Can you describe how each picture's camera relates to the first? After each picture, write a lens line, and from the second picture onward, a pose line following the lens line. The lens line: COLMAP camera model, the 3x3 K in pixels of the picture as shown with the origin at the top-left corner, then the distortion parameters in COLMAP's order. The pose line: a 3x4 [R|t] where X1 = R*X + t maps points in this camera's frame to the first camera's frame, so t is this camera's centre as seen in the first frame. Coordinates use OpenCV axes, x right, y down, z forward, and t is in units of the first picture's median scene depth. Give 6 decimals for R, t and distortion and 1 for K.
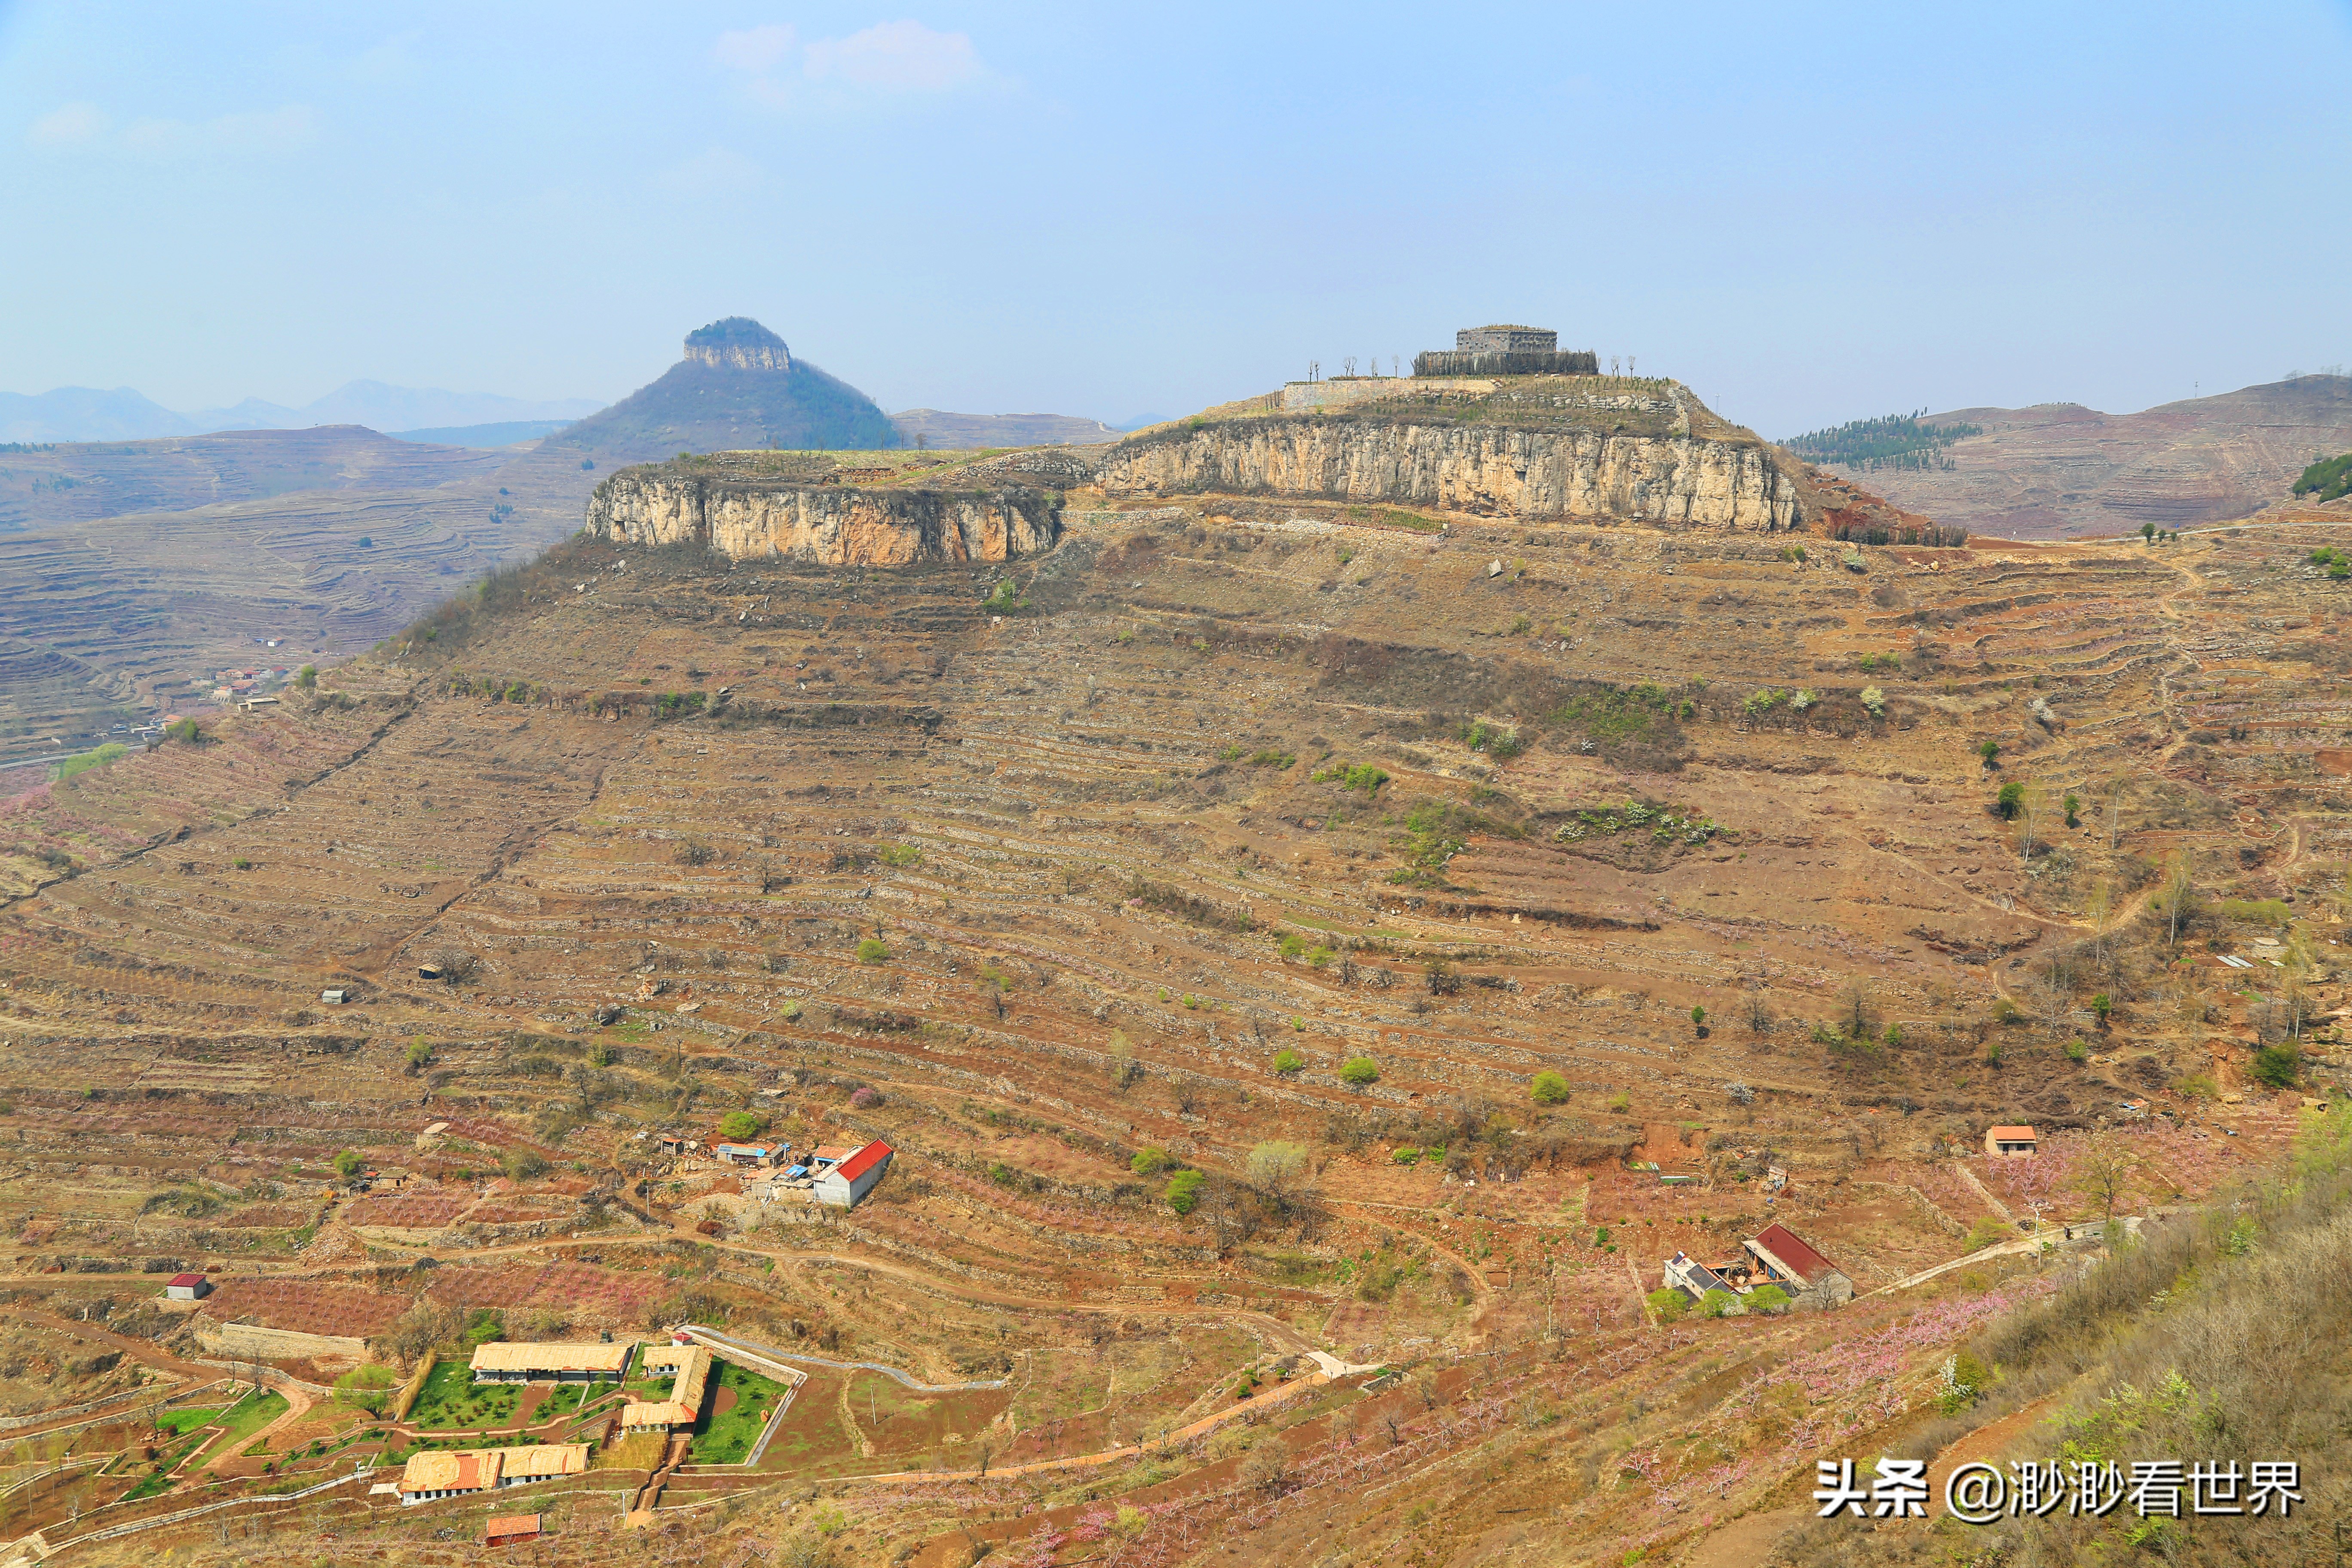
lens RADIAL K [[1997.2, 0, 1187.3], [0, 1997.2, 782.3], [0, 0, 1]] dist [-0.035897, 0.003462]
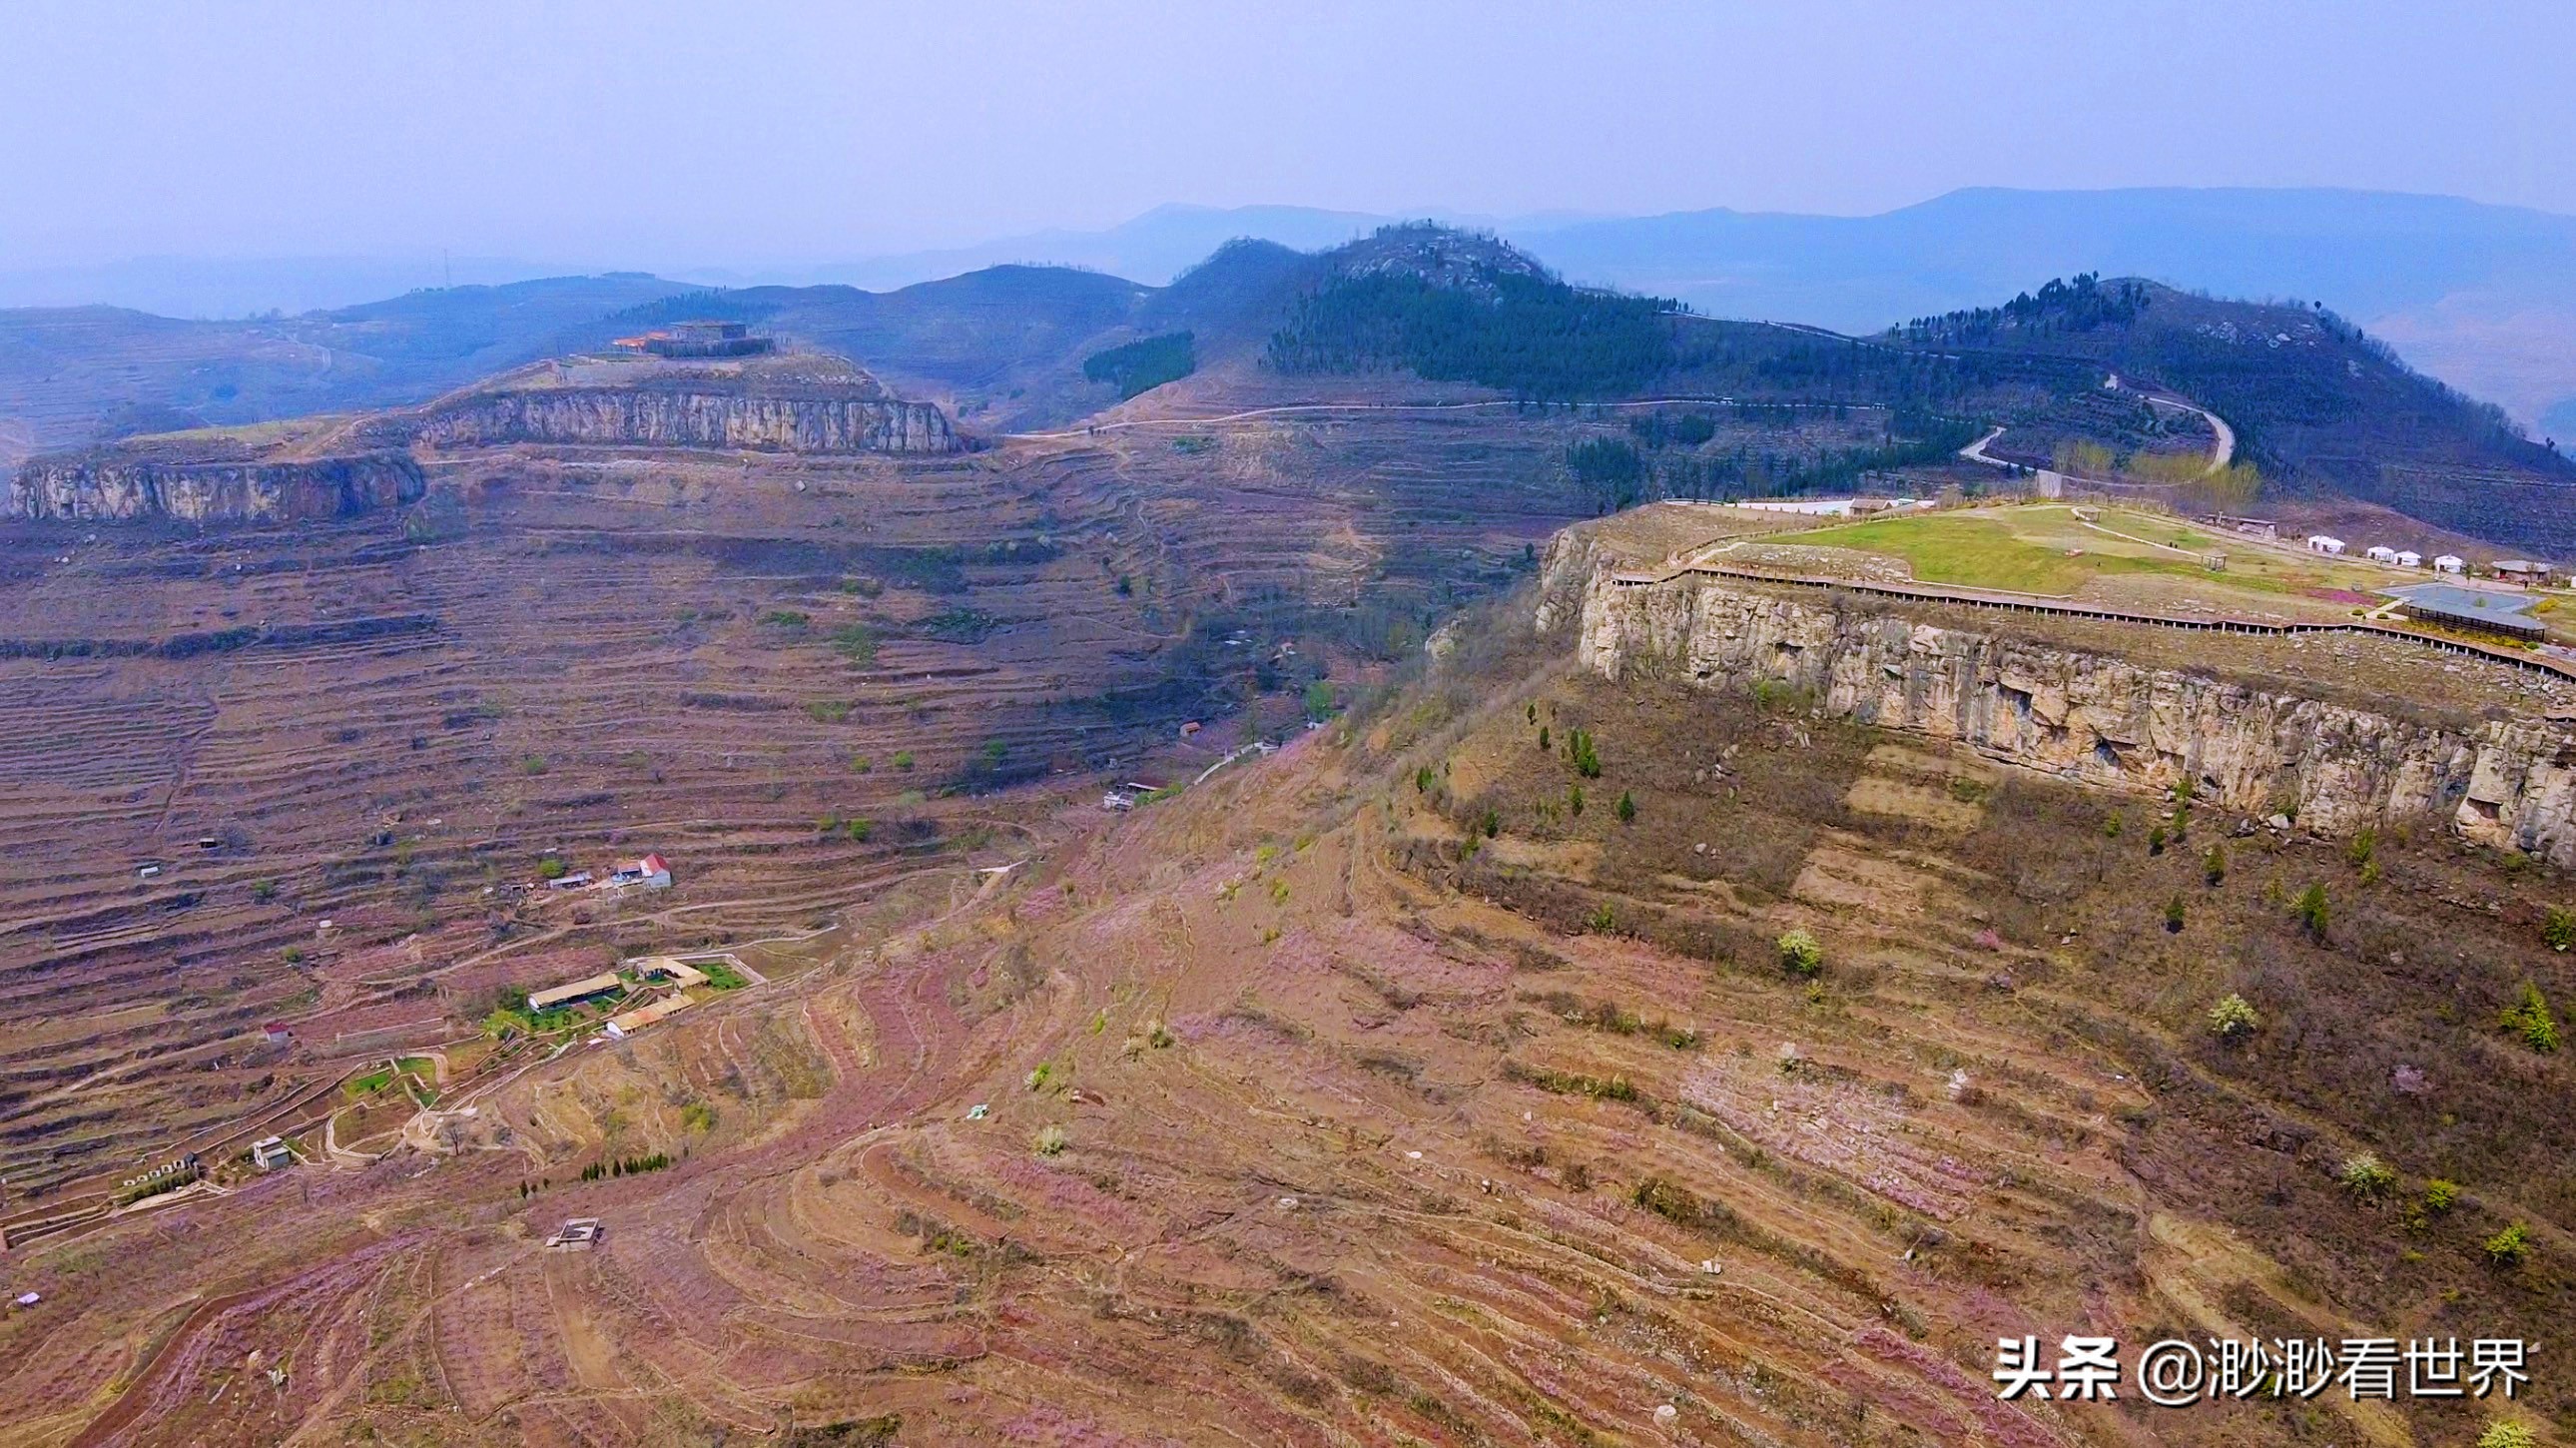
lens RADIAL K [[2050.4, 0, 1293.4], [0, 2050.4, 697.3], [0, 0, 1]] dist [0.162411, -0.336325]
pose [[0.730257, -0.160037, 0.664163, -0.728425], [0.126043, 0.987047, 0.099253, -0.052425], [-0.671444, 0.011233, 0.740970, -0.568872]]
